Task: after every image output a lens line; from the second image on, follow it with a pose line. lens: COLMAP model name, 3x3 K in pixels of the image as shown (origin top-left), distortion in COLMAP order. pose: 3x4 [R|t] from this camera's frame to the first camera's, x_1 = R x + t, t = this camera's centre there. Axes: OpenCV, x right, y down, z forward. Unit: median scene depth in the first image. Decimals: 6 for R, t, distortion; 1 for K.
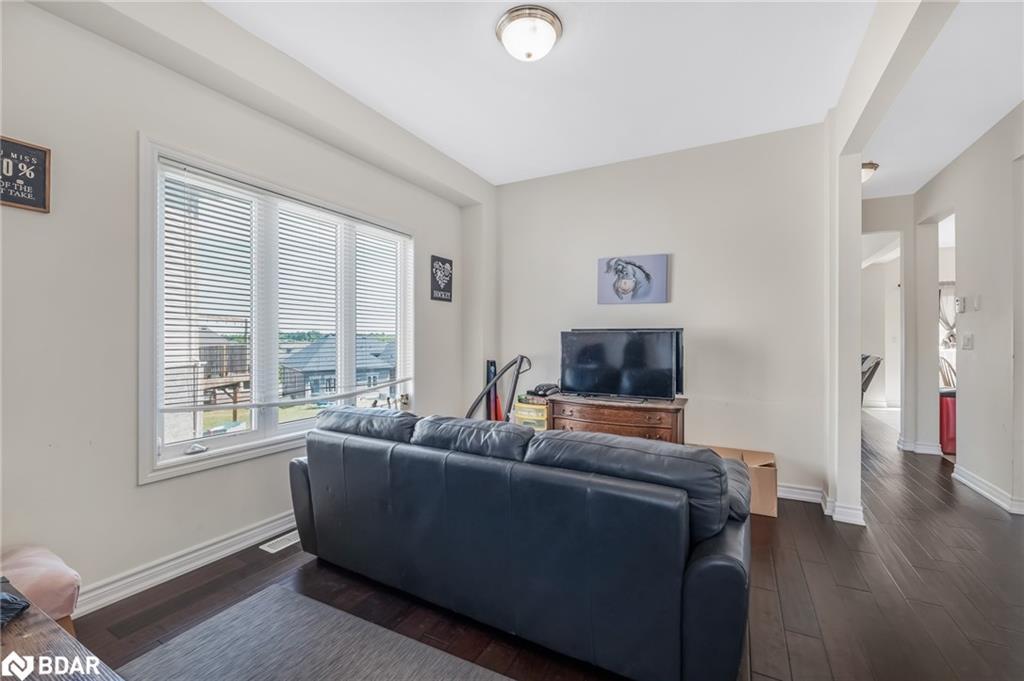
lens RADIAL K [[423.5, 0, 510.9], [0, 423.5, 343.2], [0, 0, 1]] dist [-0.019117, 0.001947]
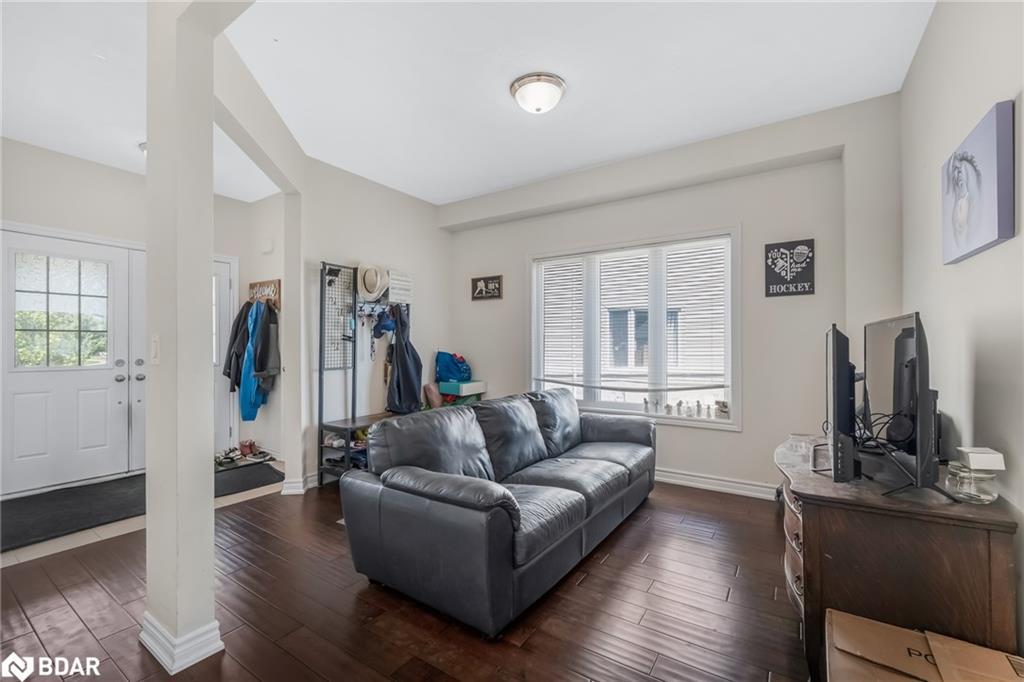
lens RADIAL K [[423.5, 0, 513.2], [0, 423.5, 342.3], [0, 0, 1]] dist [-0.019117, 0.001947]
pose [[-0.088623, -0.011133, -0.996003, 0.692548], [-0.004464, 0.999932, -0.010780, -0.001006], [0.996055, 0.003491, -0.088666, 0.567037]]
